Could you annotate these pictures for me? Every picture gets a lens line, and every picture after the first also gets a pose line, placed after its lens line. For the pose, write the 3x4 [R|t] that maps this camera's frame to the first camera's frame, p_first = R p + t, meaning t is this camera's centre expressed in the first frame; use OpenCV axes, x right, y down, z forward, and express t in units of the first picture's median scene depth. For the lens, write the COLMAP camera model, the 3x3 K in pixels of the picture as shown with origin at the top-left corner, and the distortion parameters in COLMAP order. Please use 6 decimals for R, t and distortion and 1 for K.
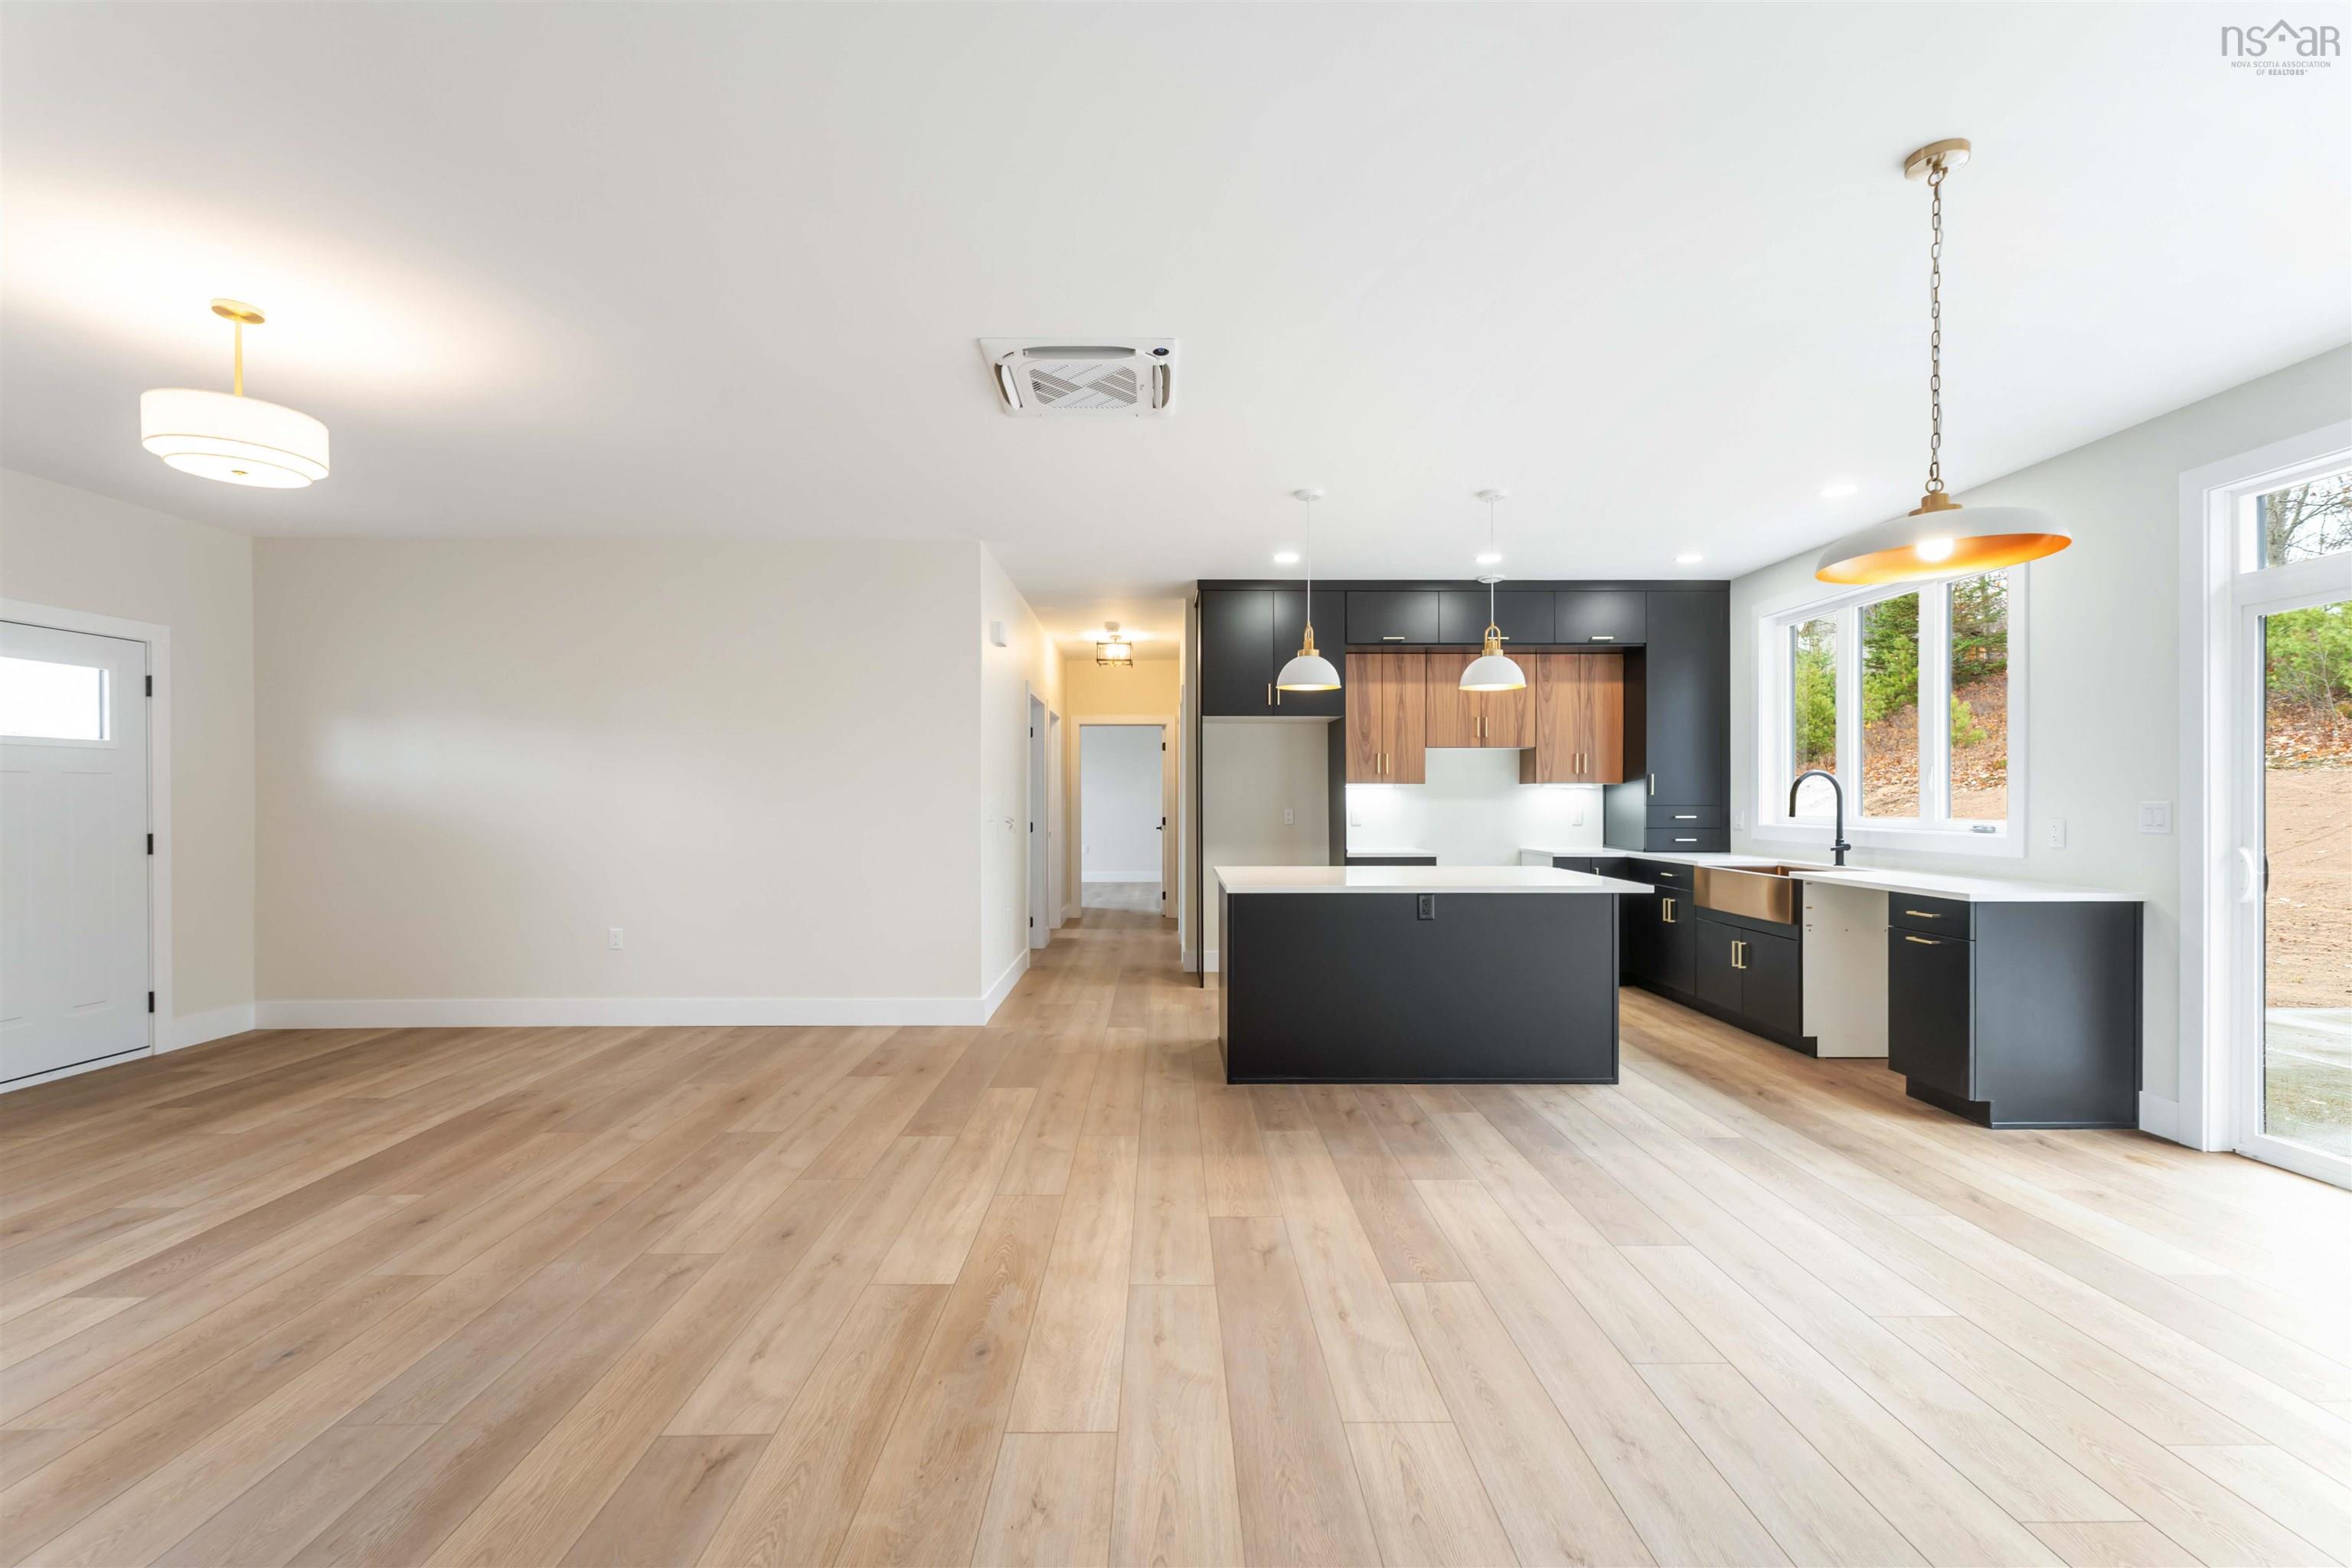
lens RADIAL K [[1010.2, 0, 1175.2], [0, 1010.2, 805.7], [0, 0, 1]] dist [0.001766, 0.000119]
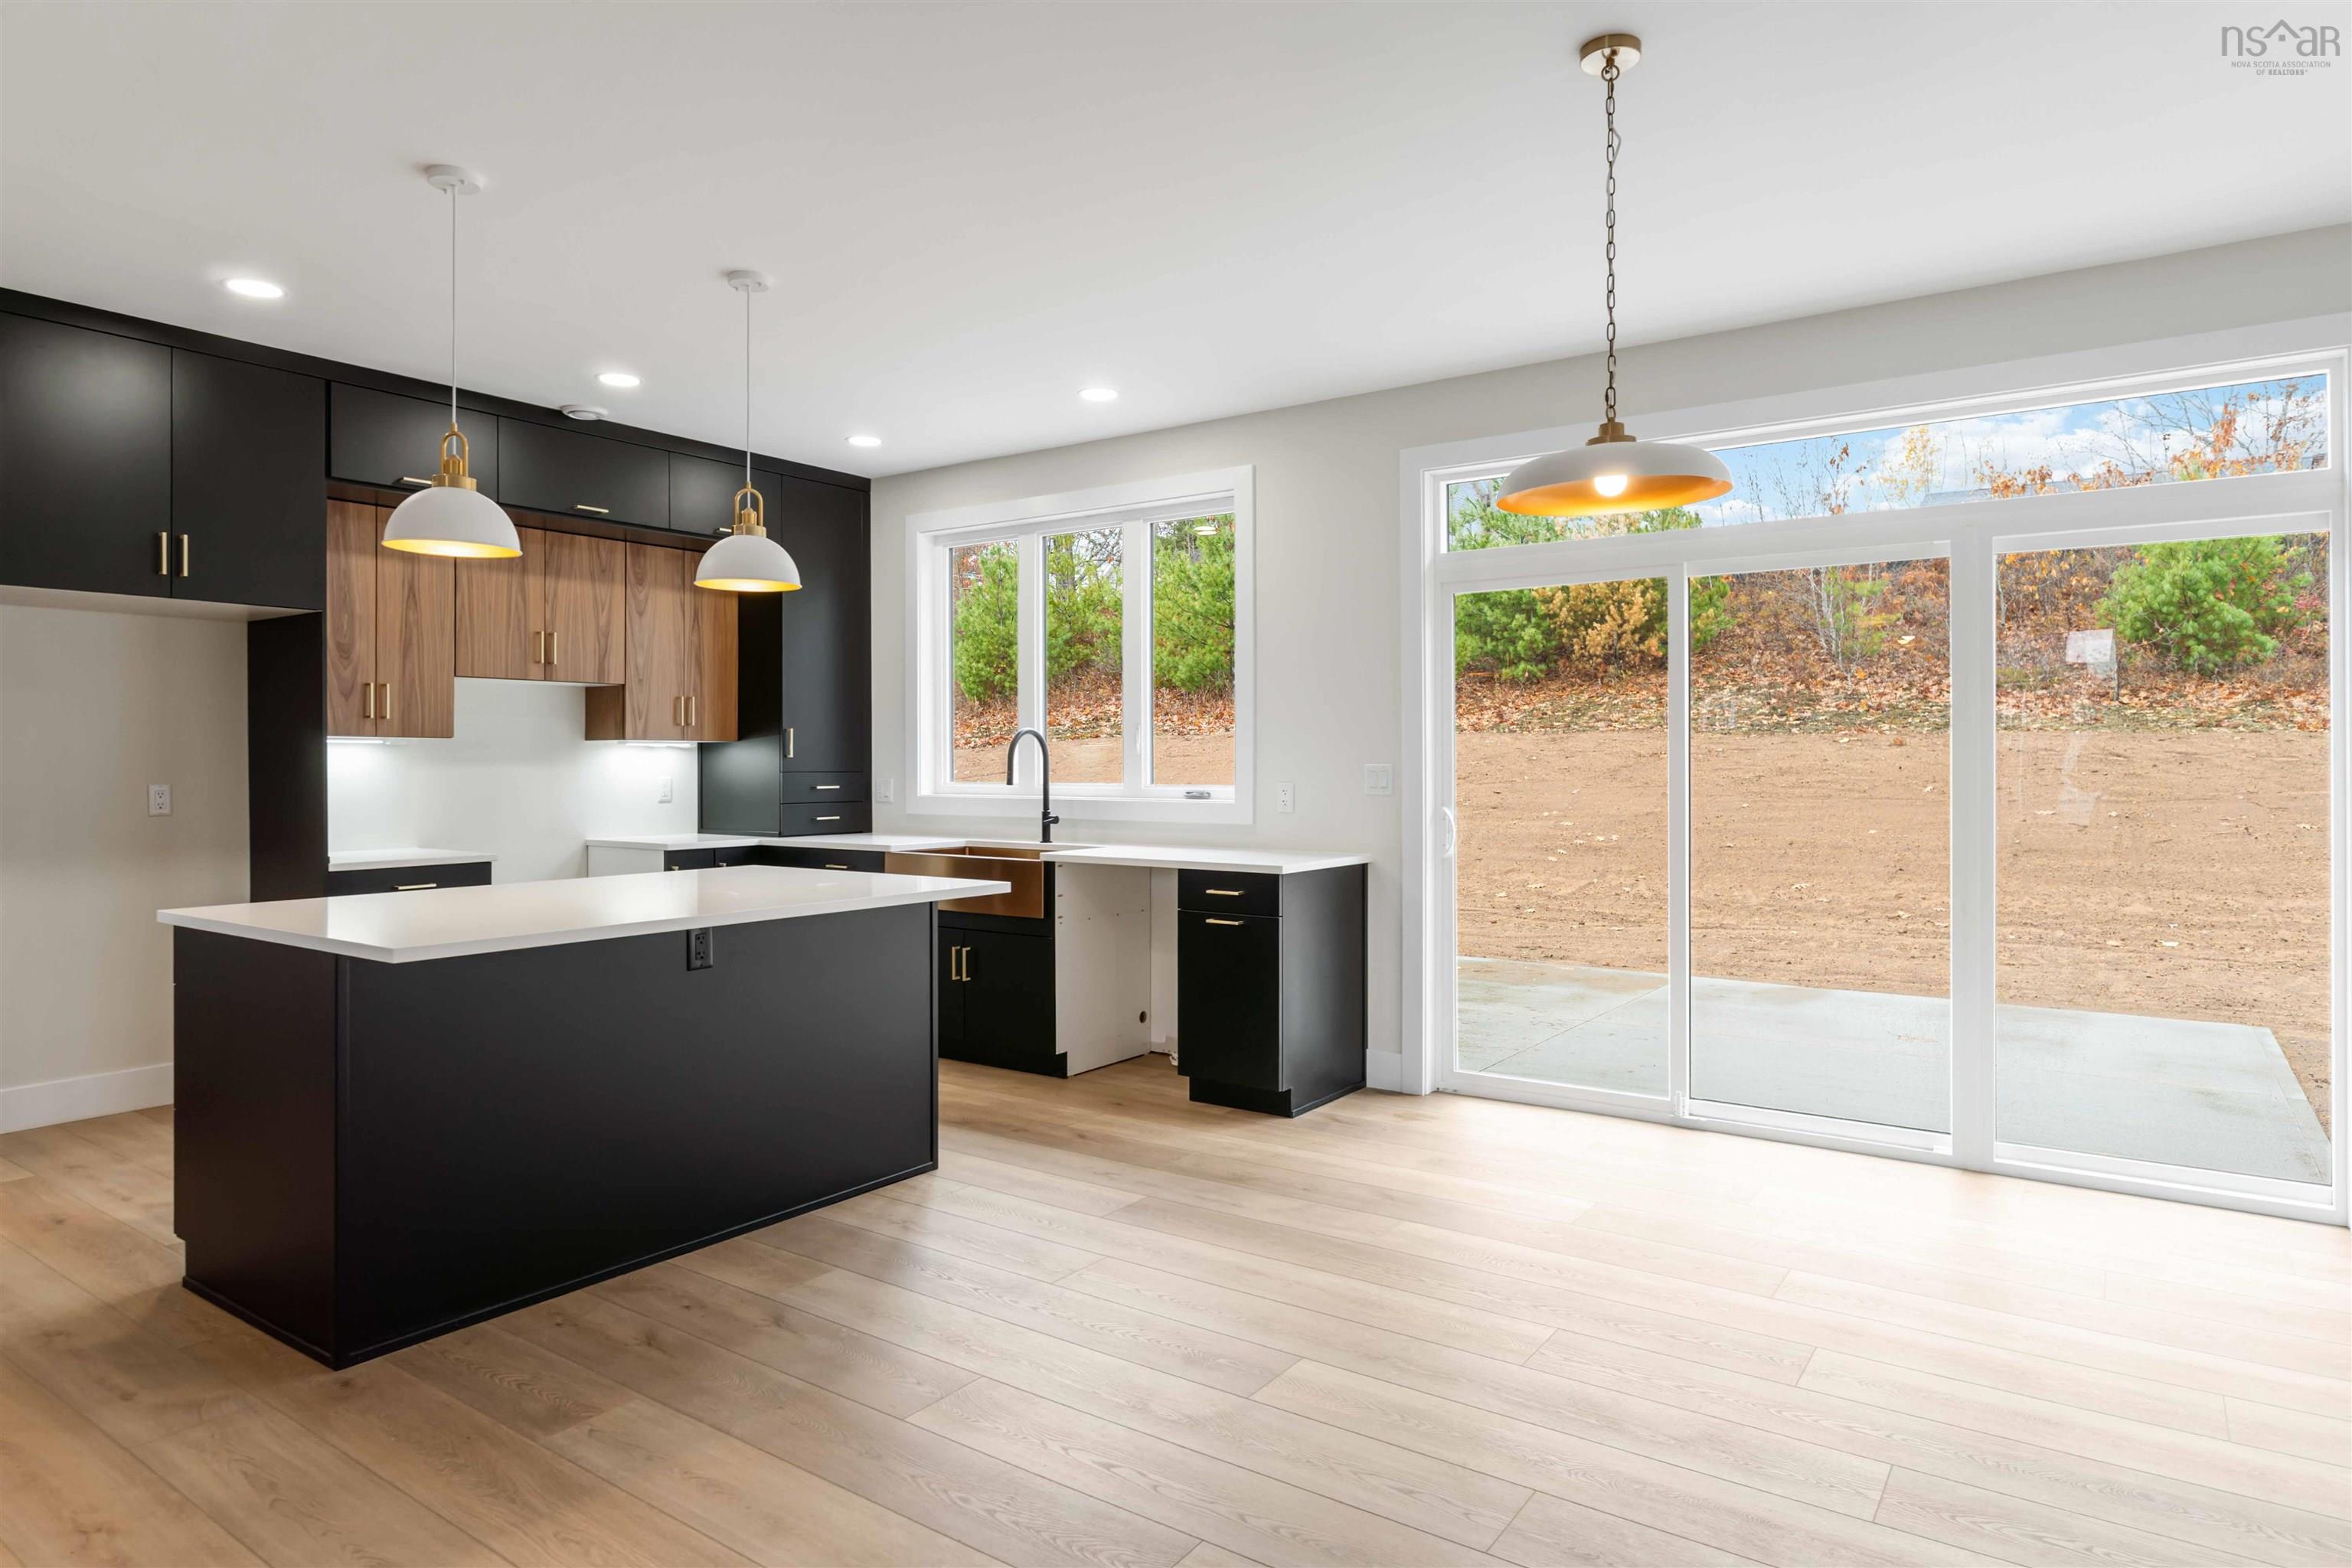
lens RADIAL K [[1354.0, 0, 1170.3], [0, 1354.0, 772.9], [0, 0, 1]] dist [-0.001869, -0.000041]
pose [[0.587892, -0.008705, 0.808892, -0.233881], [0.007848, 0.999956, 0.005057, -0.003844], [-0.808901, 0.003375, 0.587935, 0.320743]]
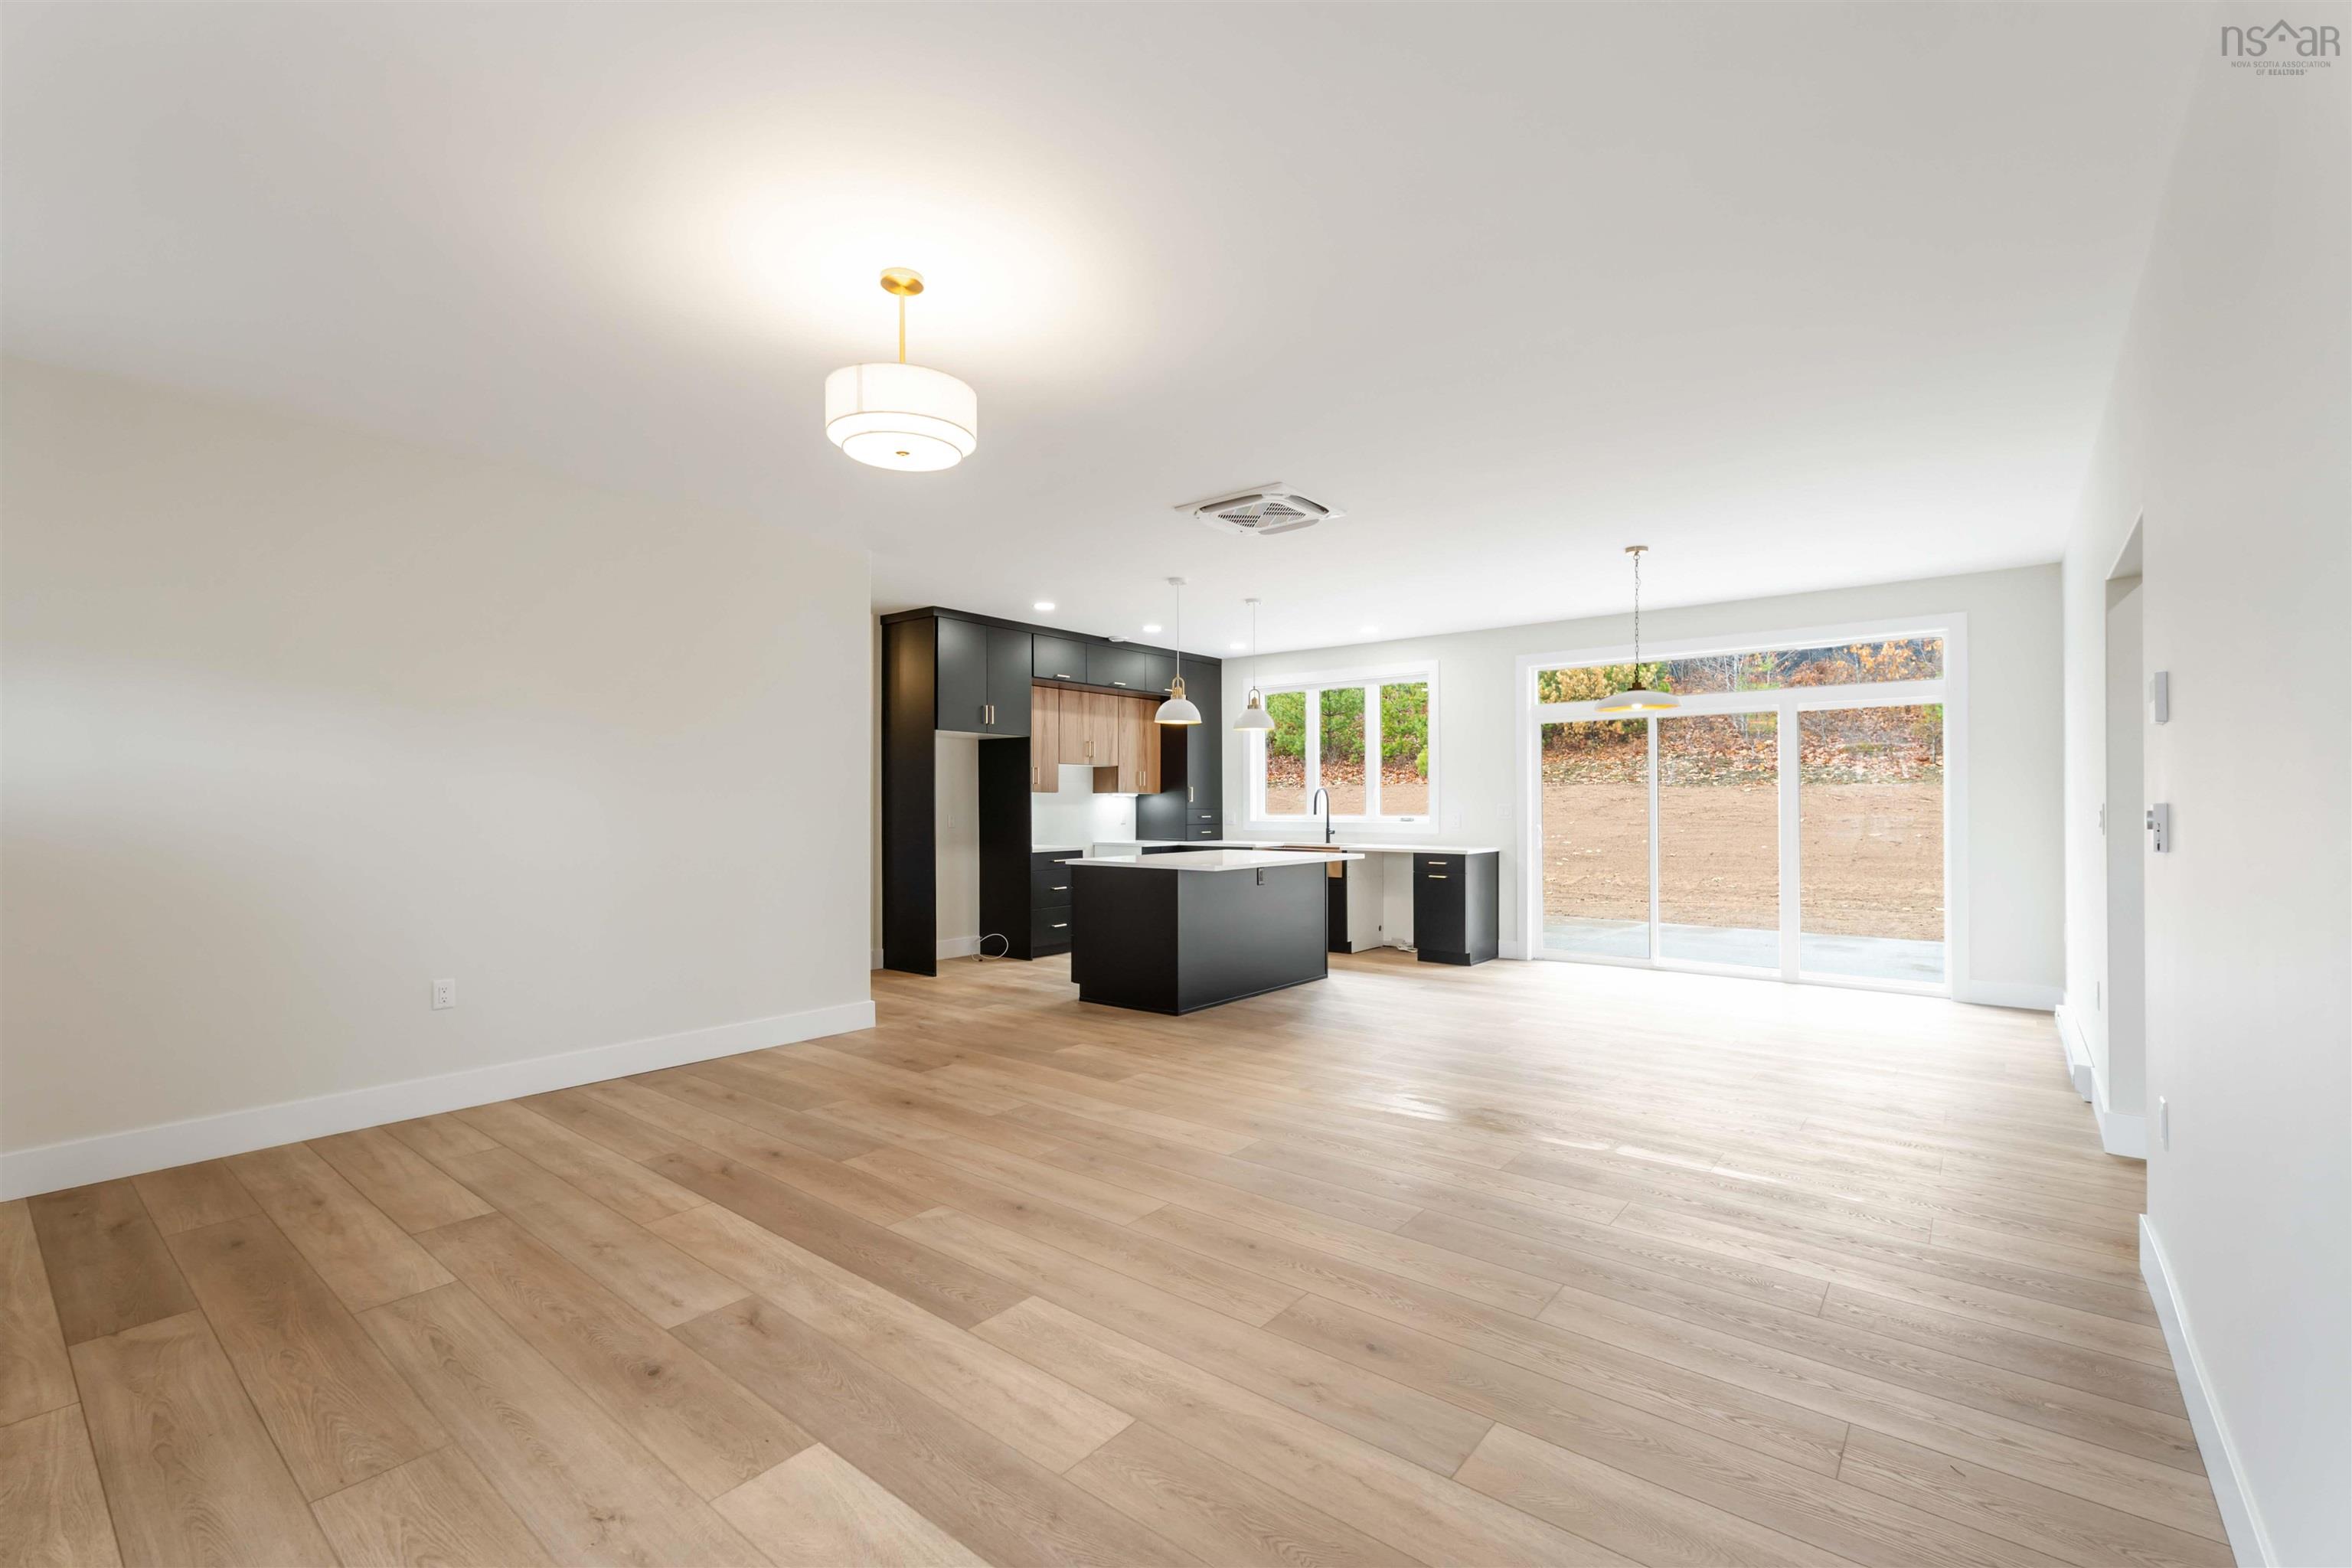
lens RADIAL K [[1010.2, 0, 1162.2], [0, 1010.2, 811.6], [0, 0, 1]] dist [0.001766, 0.000119]
pose [[0.644350, -0.007702, 0.764692, -1.019002], [0.009238, 0.999955, 0.002288, -0.000569], [-0.764675, 0.005590, 0.644392, 0.147548]]
